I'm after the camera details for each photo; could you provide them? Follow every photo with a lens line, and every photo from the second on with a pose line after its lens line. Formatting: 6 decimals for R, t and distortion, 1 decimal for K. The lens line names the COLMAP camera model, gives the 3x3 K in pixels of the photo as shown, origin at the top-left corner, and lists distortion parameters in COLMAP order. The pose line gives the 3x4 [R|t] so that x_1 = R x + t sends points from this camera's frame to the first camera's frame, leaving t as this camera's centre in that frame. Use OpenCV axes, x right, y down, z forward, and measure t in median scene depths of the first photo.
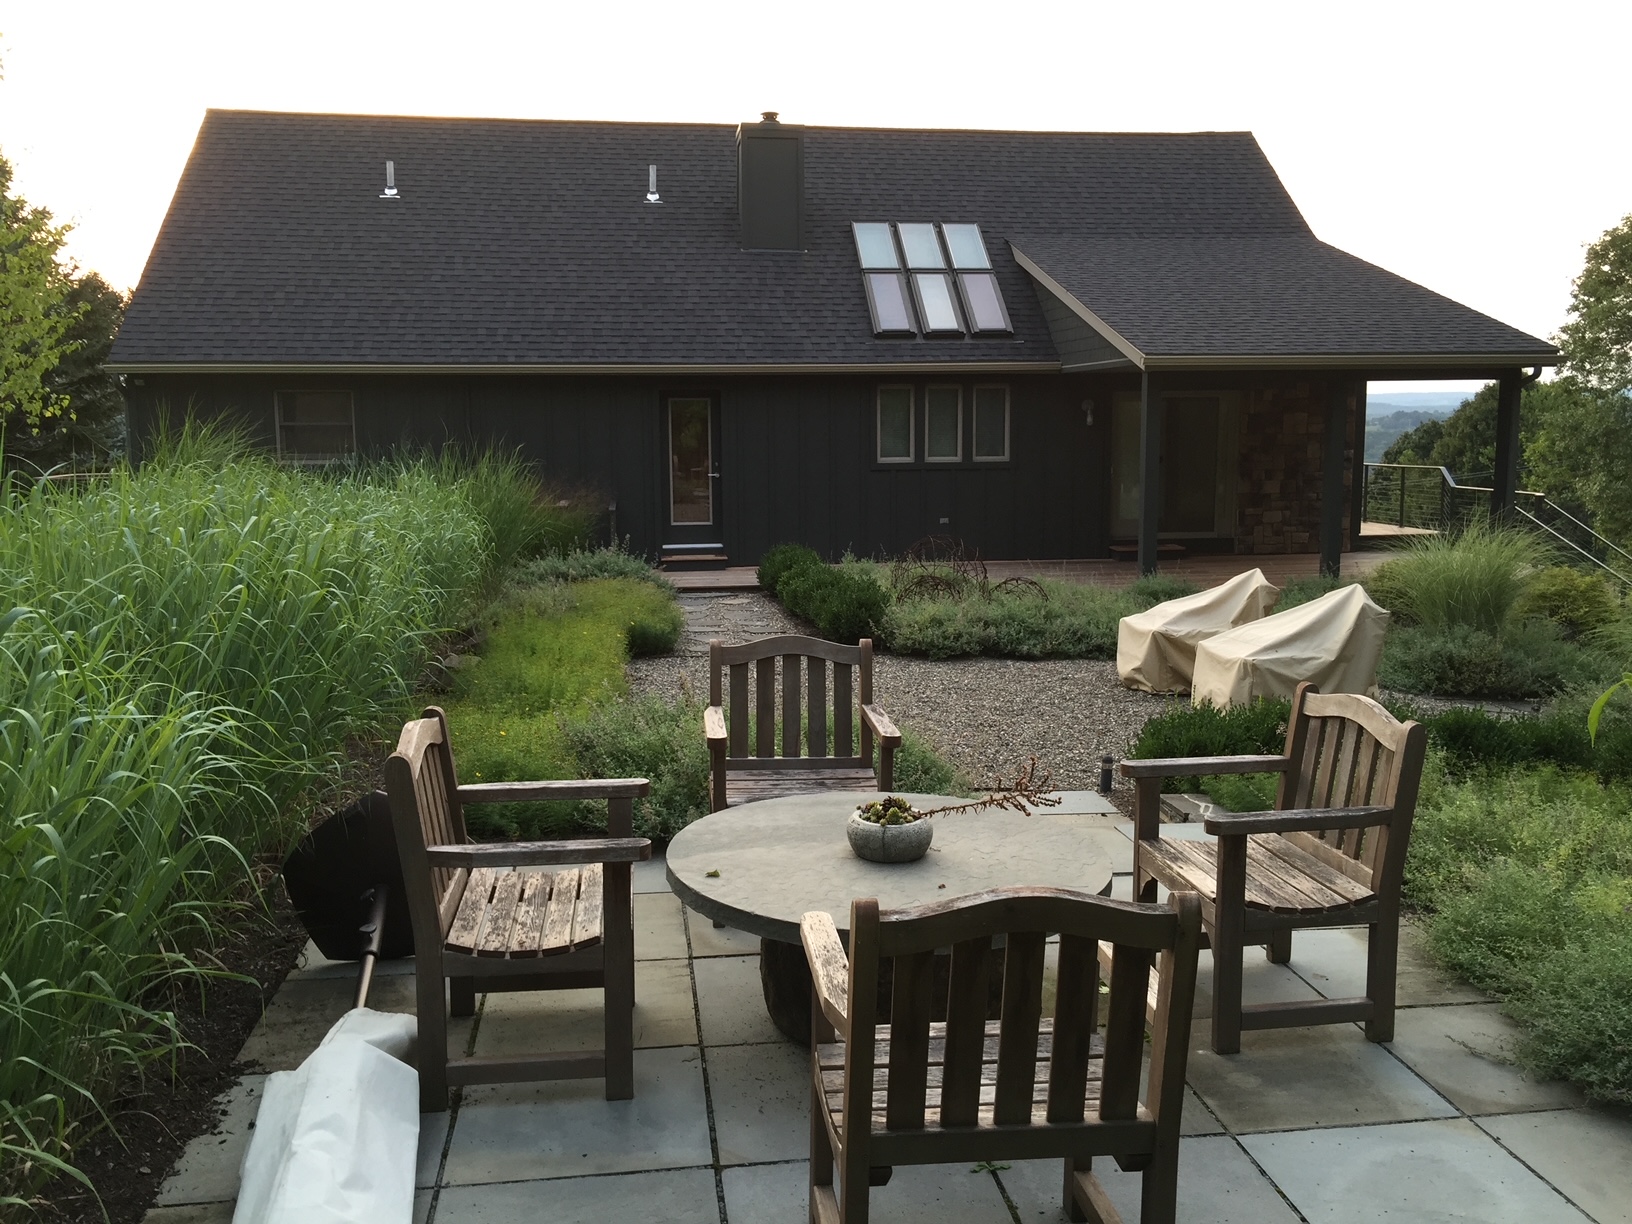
lens RADIAL K [[1387.8, 0, 816.0], [0, 1387.8, 612.0], [0, 0, 1]] dist [0.002402, 0.001659]
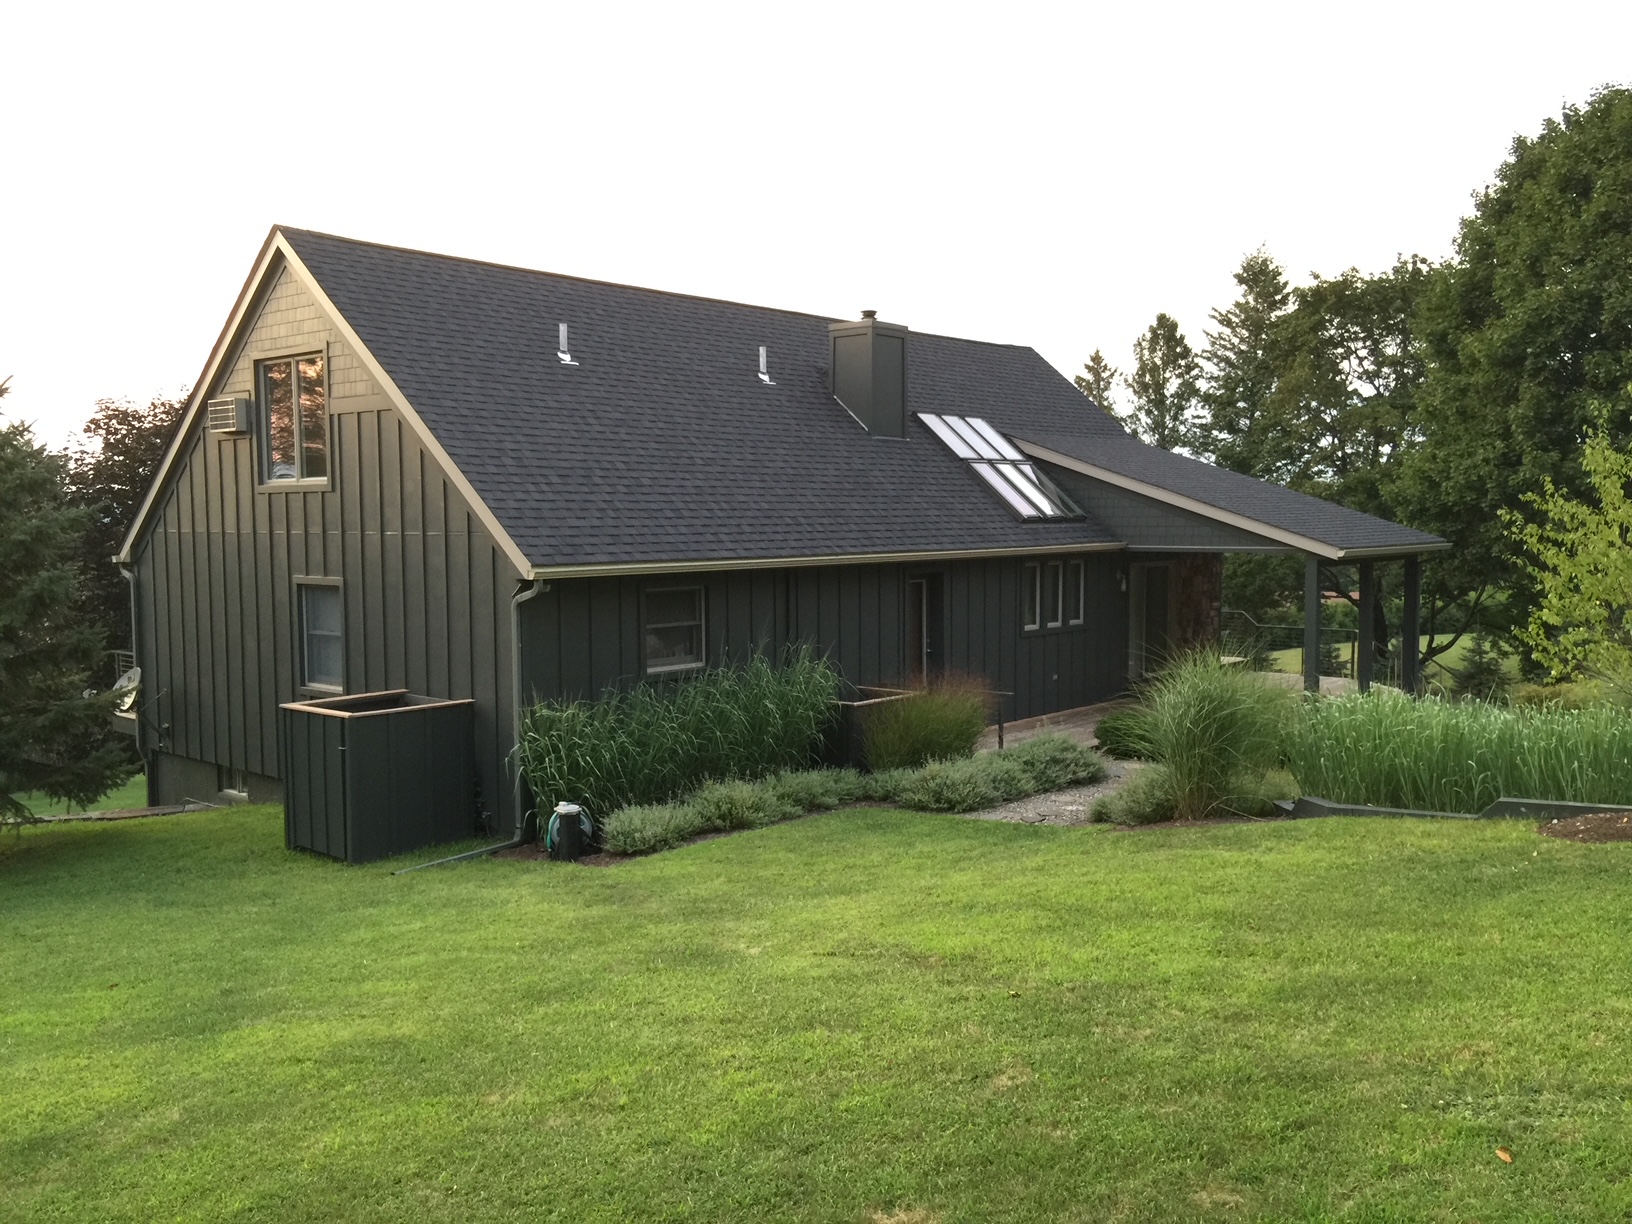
lens RADIAL K [[1387.8, 0, 816.0], [0, 1387.8, 612.0], [0, 0, 1]] dist [0.002402, 0.001659]
pose [[0.759345, -0.042369, 0.649307, -0.777086], [0.090012, 0.995124, -0.040331, -0.086971], [-0.644432, 0.089070, 0.759456, 0.225732]]
